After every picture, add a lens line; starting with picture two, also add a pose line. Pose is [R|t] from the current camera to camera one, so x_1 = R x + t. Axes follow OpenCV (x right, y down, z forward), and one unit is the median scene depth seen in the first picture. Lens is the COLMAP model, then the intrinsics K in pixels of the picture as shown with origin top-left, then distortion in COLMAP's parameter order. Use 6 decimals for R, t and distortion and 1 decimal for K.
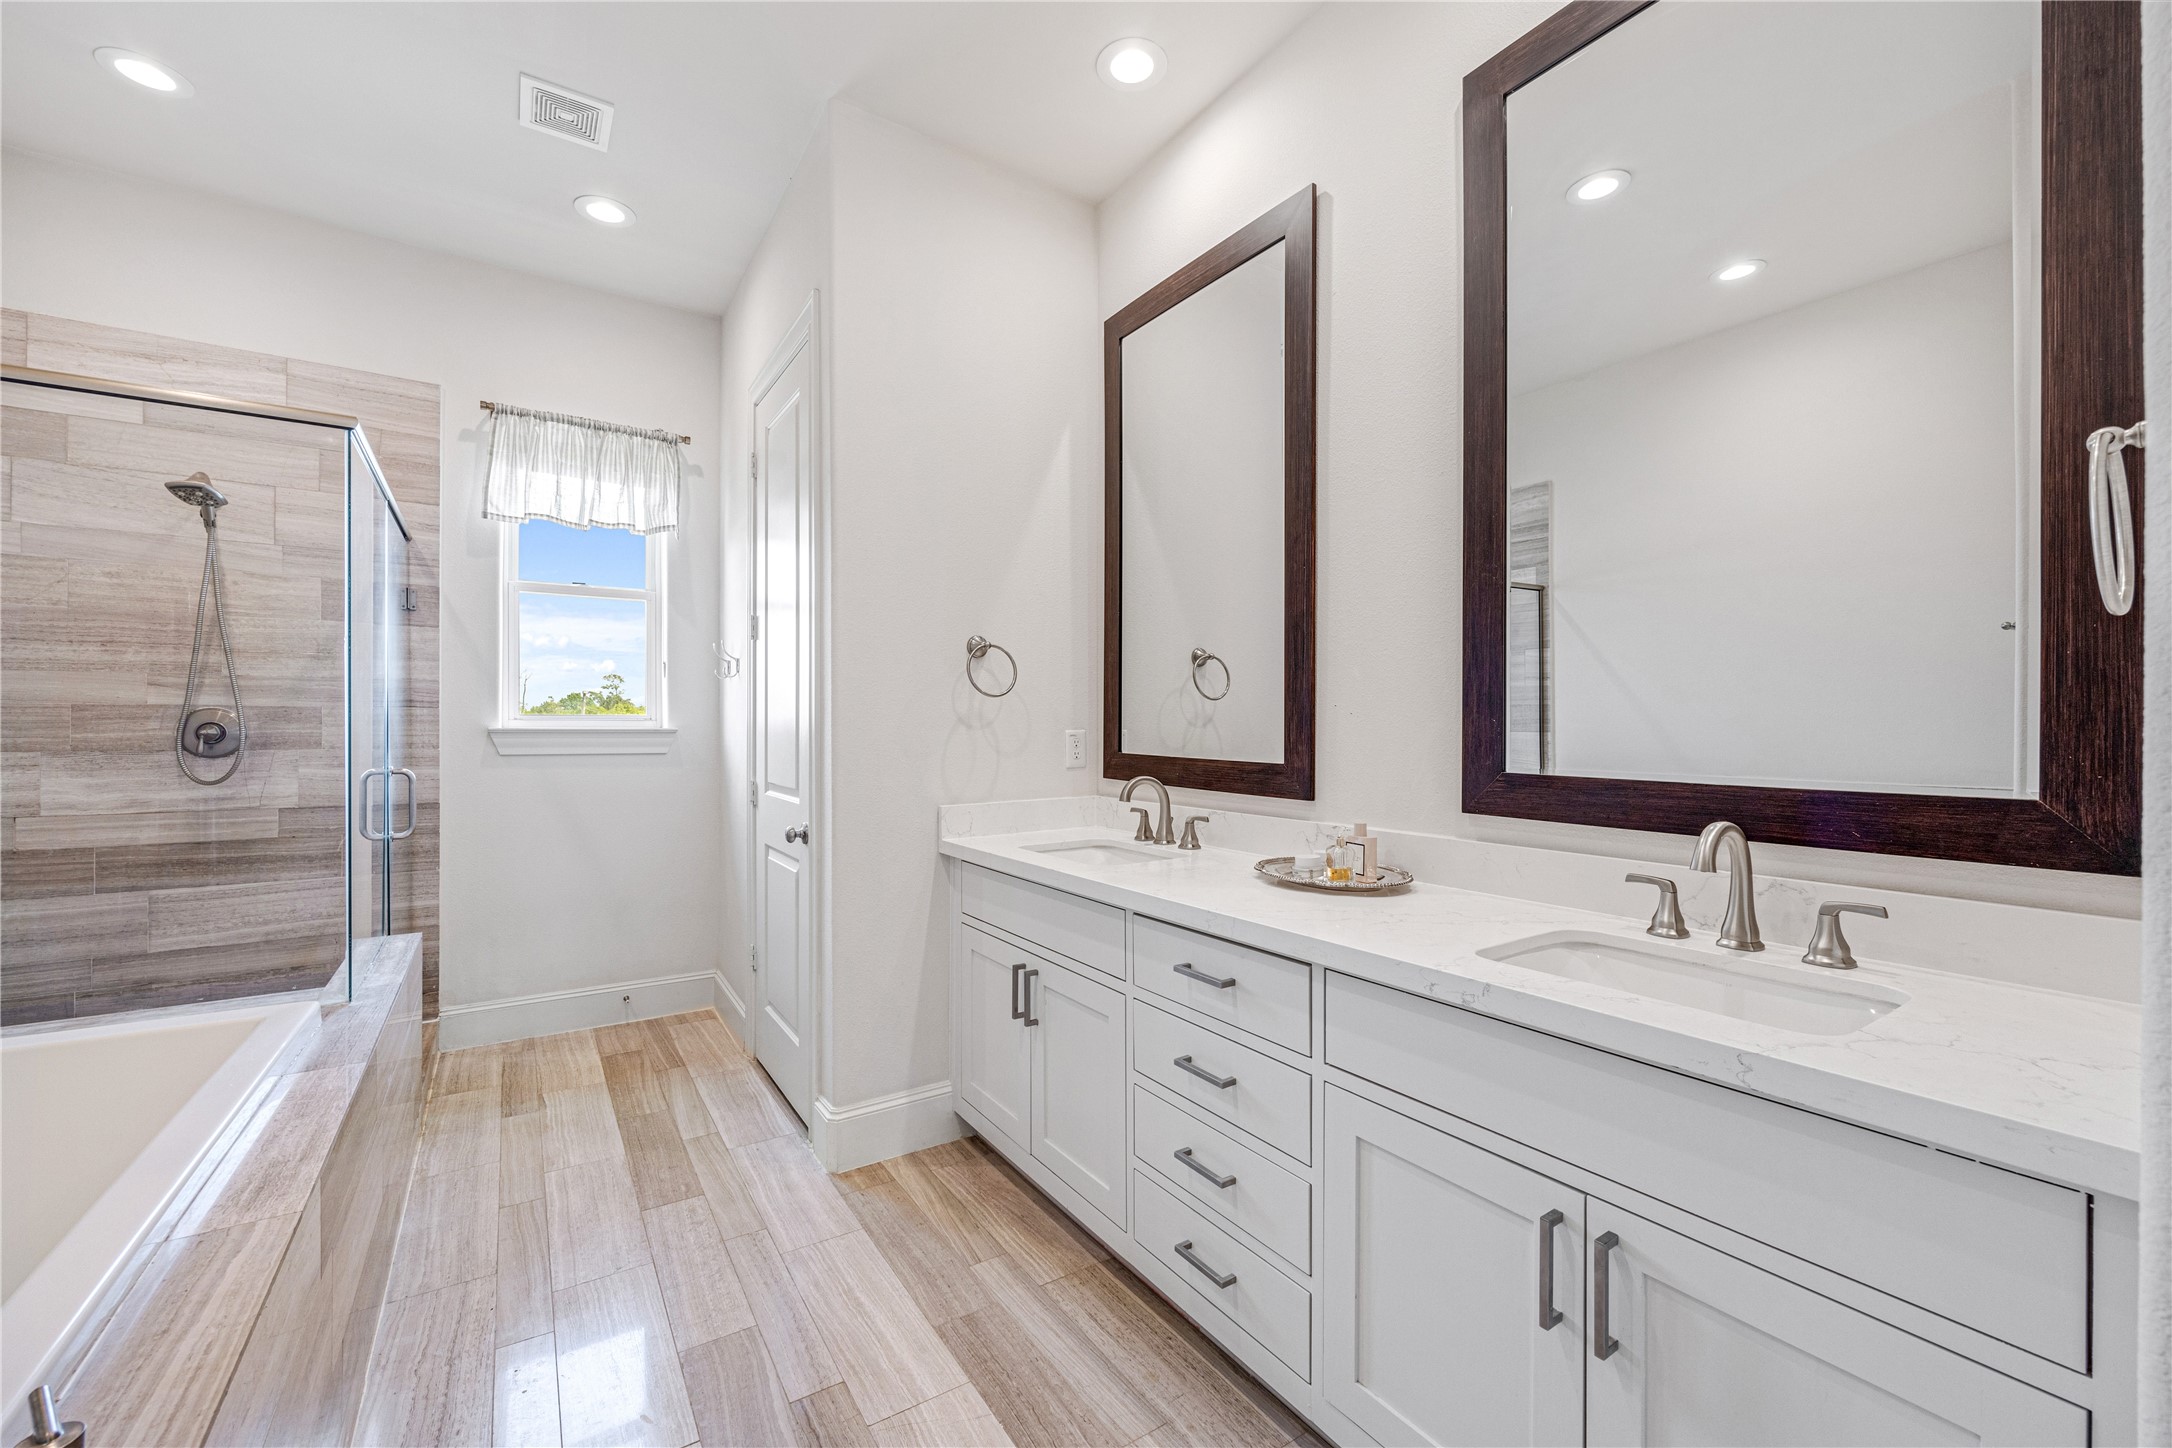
lens RADIAL K [[874.1, 0, 1086.0], [0, 874.1, 724.0], [0, 0, 1]] dist [-0.000398, -0.000119]
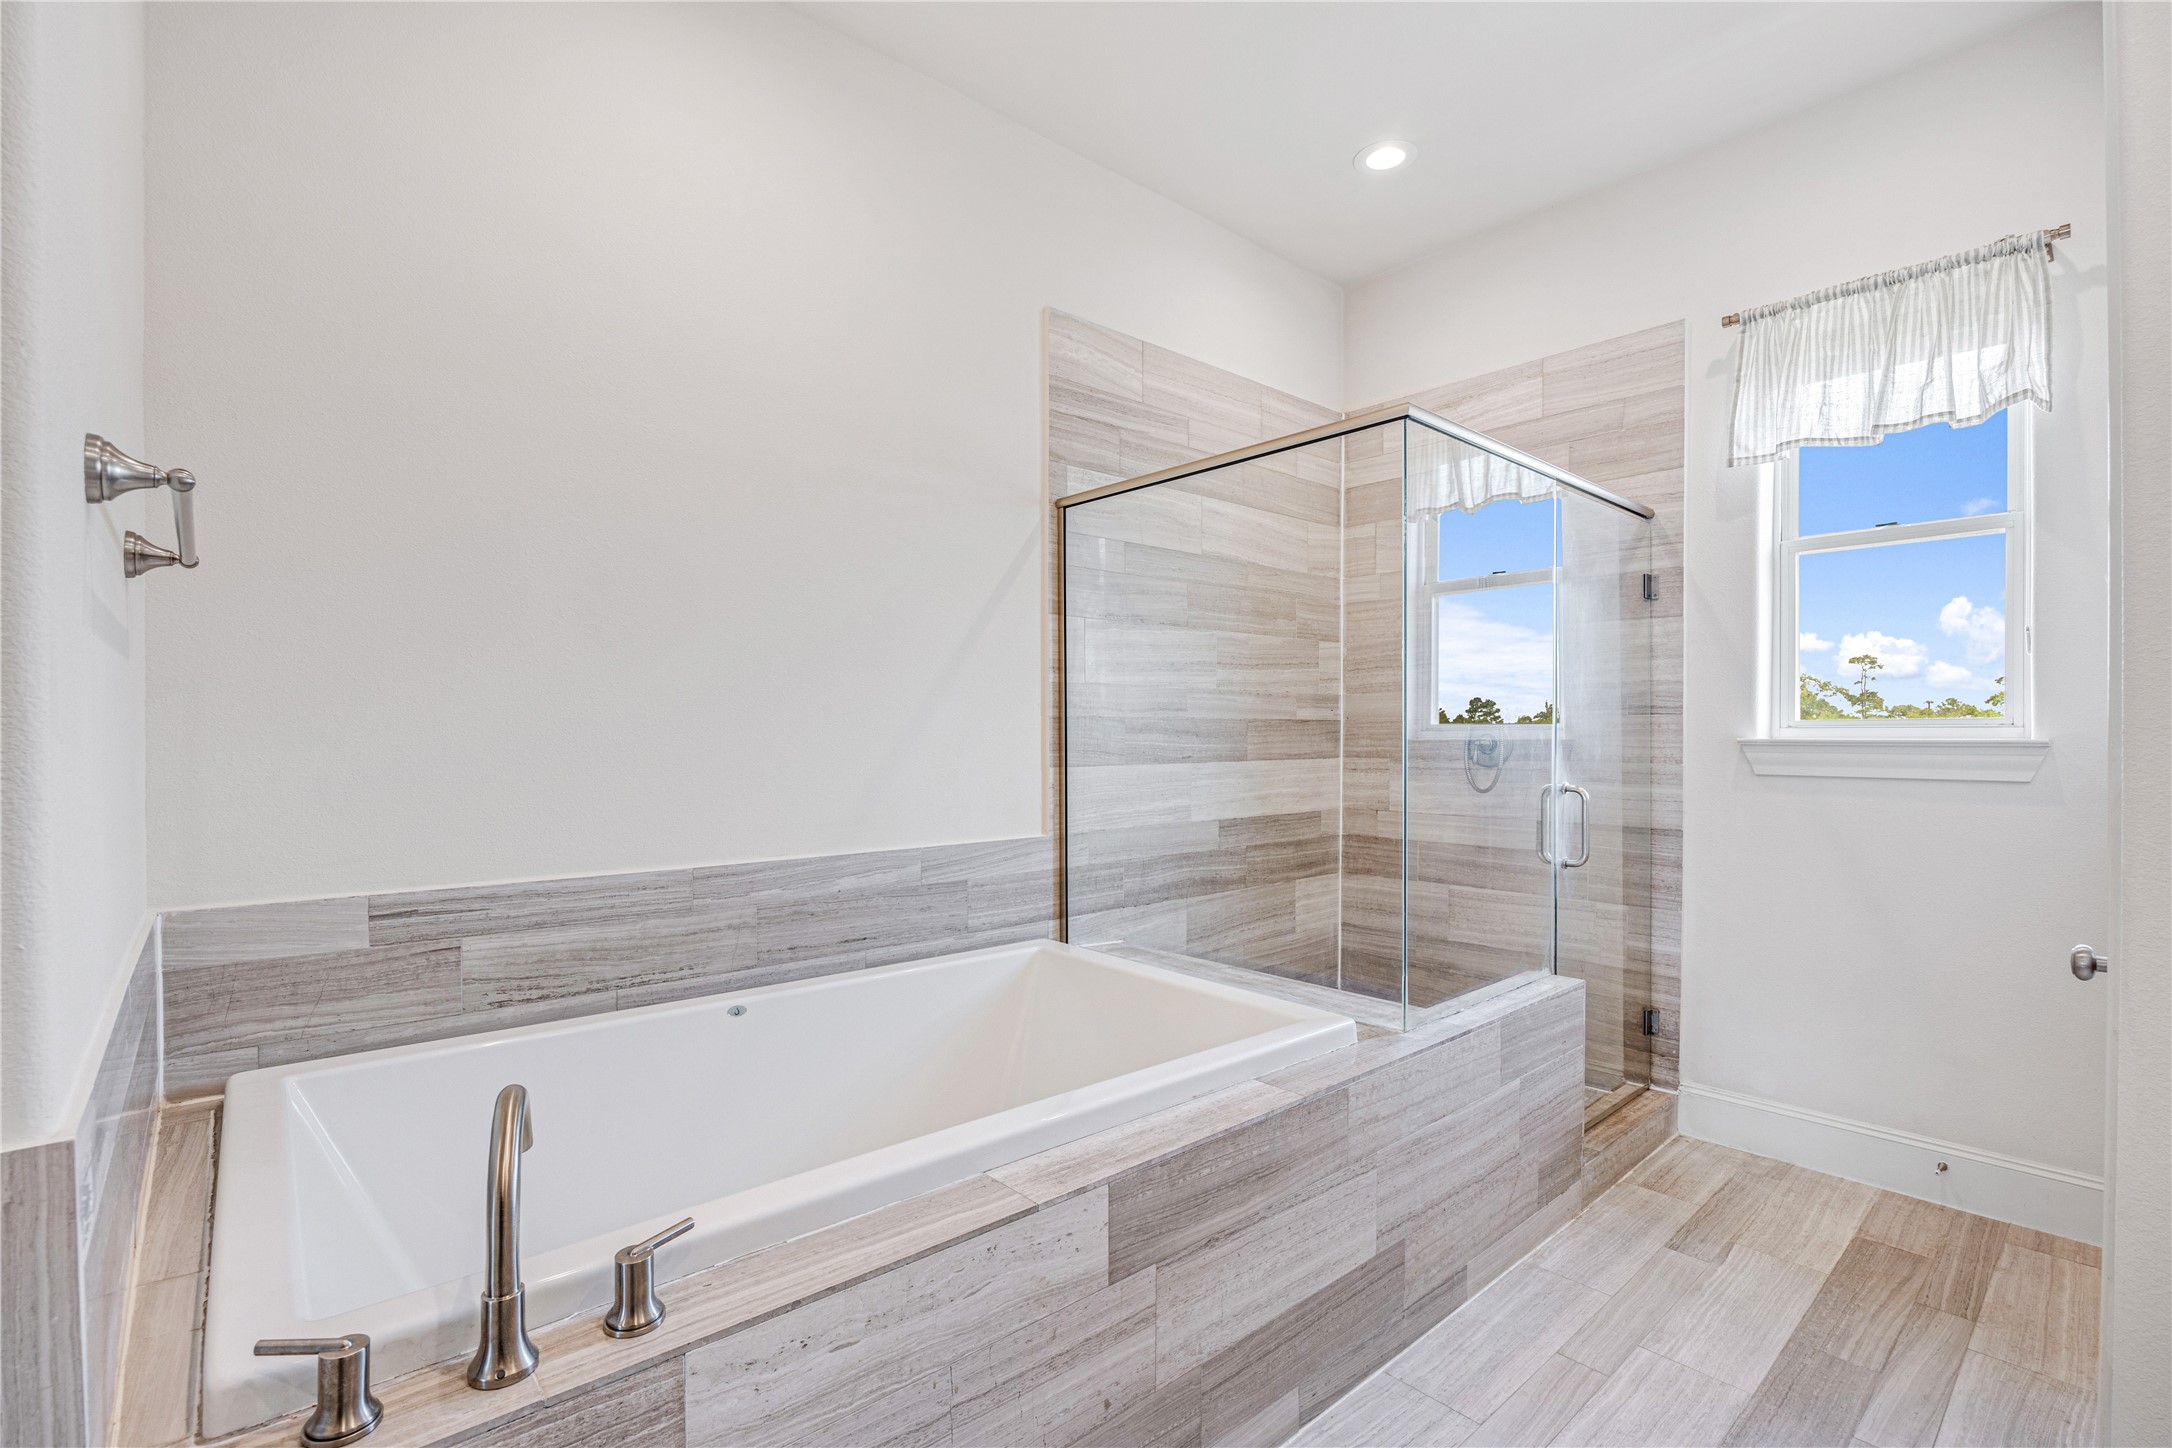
lens RADIAL K [[980.3, 0, 1081.7], [0, 980.3, 746.2], [0, 0, 1]] dist [-0.014715, 0.000485]
pose [[0.135400, 0.006931, -0.990767, 0.088804], [0.003272, 0.999967, 0.007442, 0.002773], [0.990786, -0.004250, 0.135373, 0.320347]]
